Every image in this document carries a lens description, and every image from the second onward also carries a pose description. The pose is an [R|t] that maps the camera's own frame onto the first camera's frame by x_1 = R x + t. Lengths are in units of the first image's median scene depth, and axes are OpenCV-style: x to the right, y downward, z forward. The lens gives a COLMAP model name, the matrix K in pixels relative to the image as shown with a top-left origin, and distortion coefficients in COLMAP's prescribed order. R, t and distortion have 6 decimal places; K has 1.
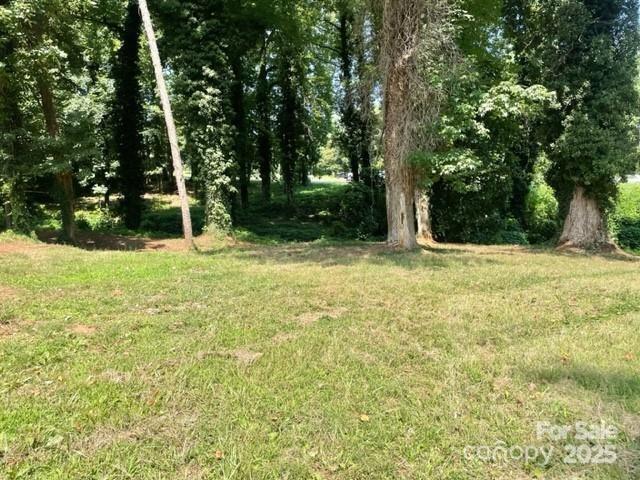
lens RADIAL K [[490.8, 0, 322.5], [0, 490.8, 239.9], [0, 0, 1]] dist [0.095515, -0.112186]
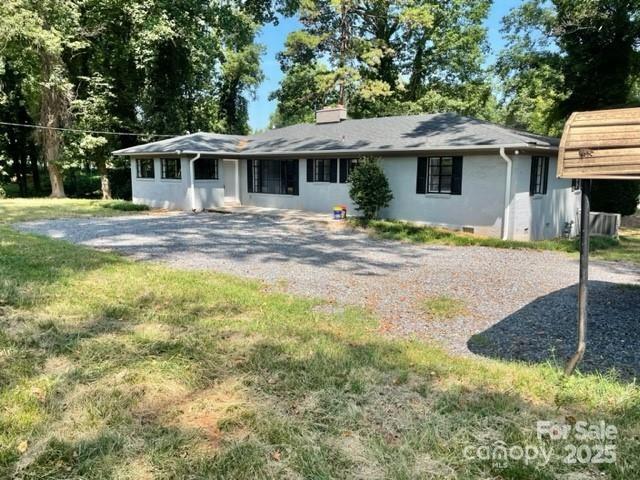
lens RADIAL K [[513.4, 0, 319.4], [0, 513.4, 233.1], [0, 0, 1]] dist [0.101558, -0.121177]
pose [[0.970849, -0.013475, 0.239312, 0.410017], [0.013139, 0.999909, 0.002999, 0.104896], [-0.239331, 0.000233, 0.970938, -0.957443]]
